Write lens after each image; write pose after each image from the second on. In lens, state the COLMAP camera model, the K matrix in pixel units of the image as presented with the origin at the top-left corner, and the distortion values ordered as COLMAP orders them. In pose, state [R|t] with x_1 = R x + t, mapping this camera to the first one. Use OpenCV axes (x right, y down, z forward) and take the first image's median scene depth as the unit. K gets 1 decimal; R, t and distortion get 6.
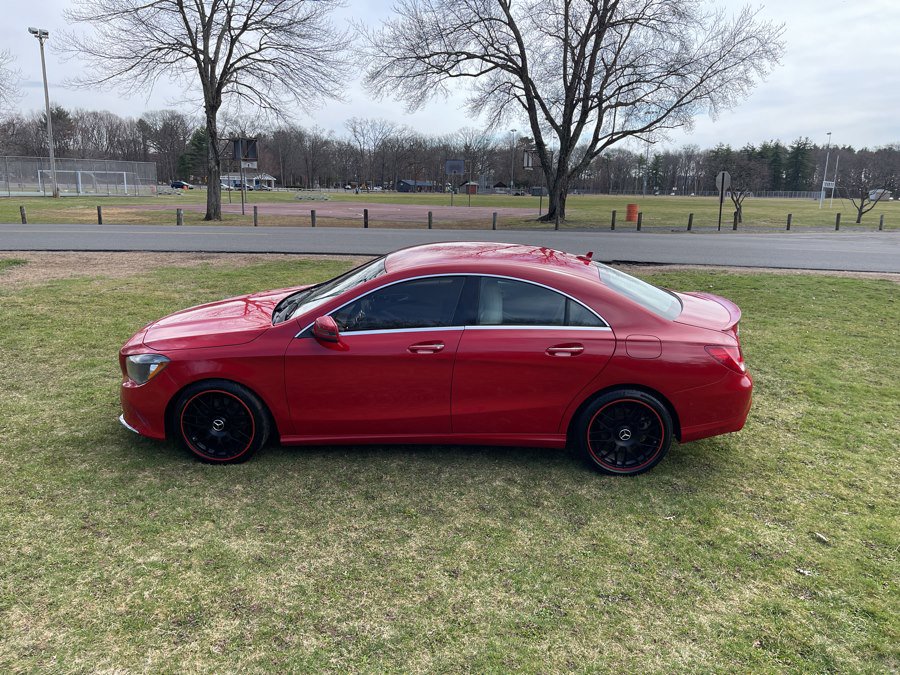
lens RADIAL K [[679.5, 0, 448.9], [0, 679.5, 333.8], [0, 0, 1]] dist [0.071657, -0.105337]
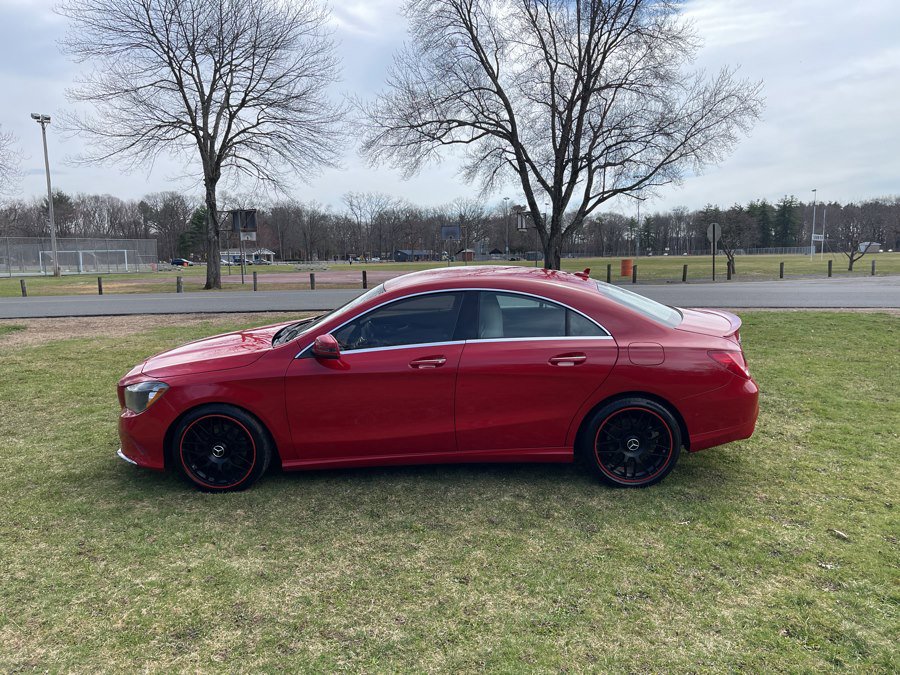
lens RADIAL K [[679.5, 0, 453.2], [0, 679.5, 339.8], [0, 0, 1]] dist [0.071657, -0.105337]
pose [[0.999289, -0.037119, 0.006607, -0.001427], [0.037560, 0.995336, -0.088857, 0.067497], [-0.003278, 0.089042, 0.996023, 0.007740]]
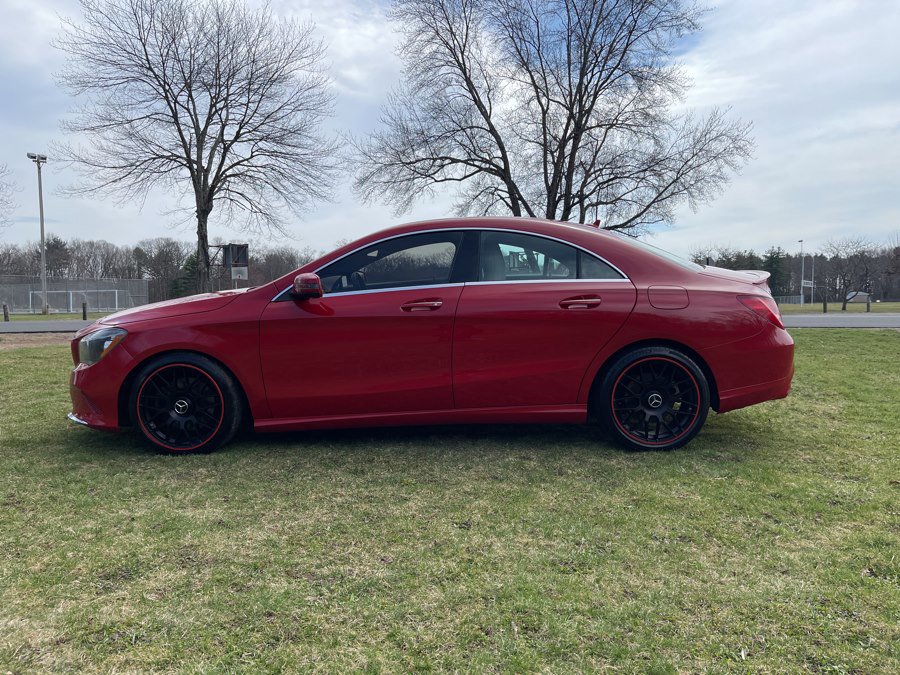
lens RADIAL K [[679.5, 0, 448.7], [0, 679.5, 336.1], [0, 0, 1]] dist [0.071657, -0.105337]
pose [[0.999414, -0.030523, 0.015499, -0.011847], [0.032655, 0.985897, -0.164138, 0.179614], [-0.010271, 0.164548, 0.986316, 0.124475]]
